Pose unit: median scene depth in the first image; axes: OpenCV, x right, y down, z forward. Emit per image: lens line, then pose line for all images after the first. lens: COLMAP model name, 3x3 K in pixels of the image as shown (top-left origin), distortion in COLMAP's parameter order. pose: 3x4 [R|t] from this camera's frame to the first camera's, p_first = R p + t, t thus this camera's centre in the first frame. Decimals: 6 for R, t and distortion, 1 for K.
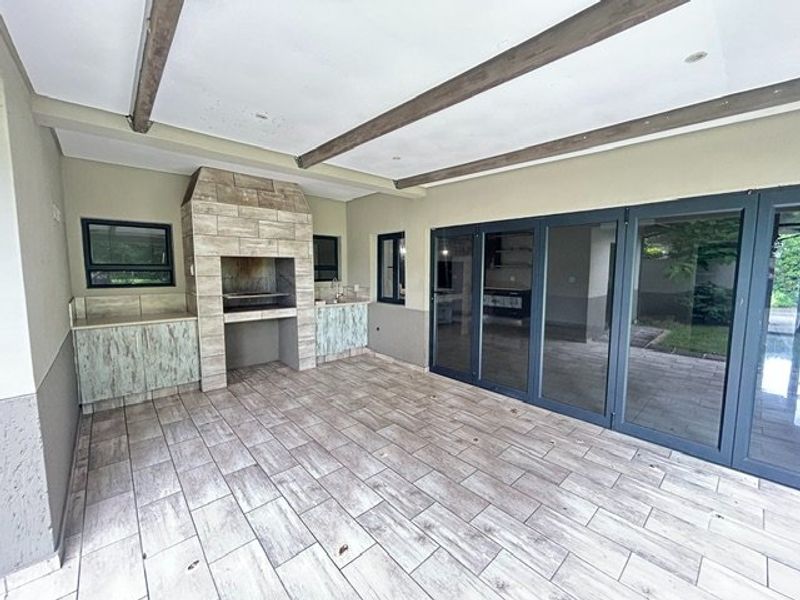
lens RADIAL K [[323.8, 0, 400.3], [0, 323.8, 300.1], [0, 0, 1]] dist [0.001030, -0.000383]
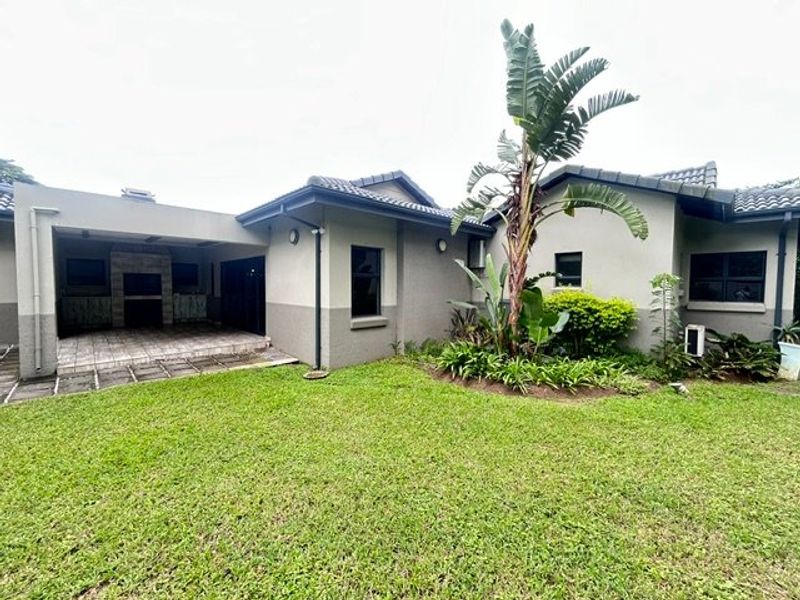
lens RADIAL K [[323.8, 0, 400.1], [0, 323.8, 297.4], [0, 0, 1]] dist [0.001030, -0.000383]
pose [[0.999294, 0.003056, 0.037458, 1.398238], [-0.000636, 0.997920, -0.064465, 0.198385], [-0.037577, 0.064395, 0.997217, -1.471296]]
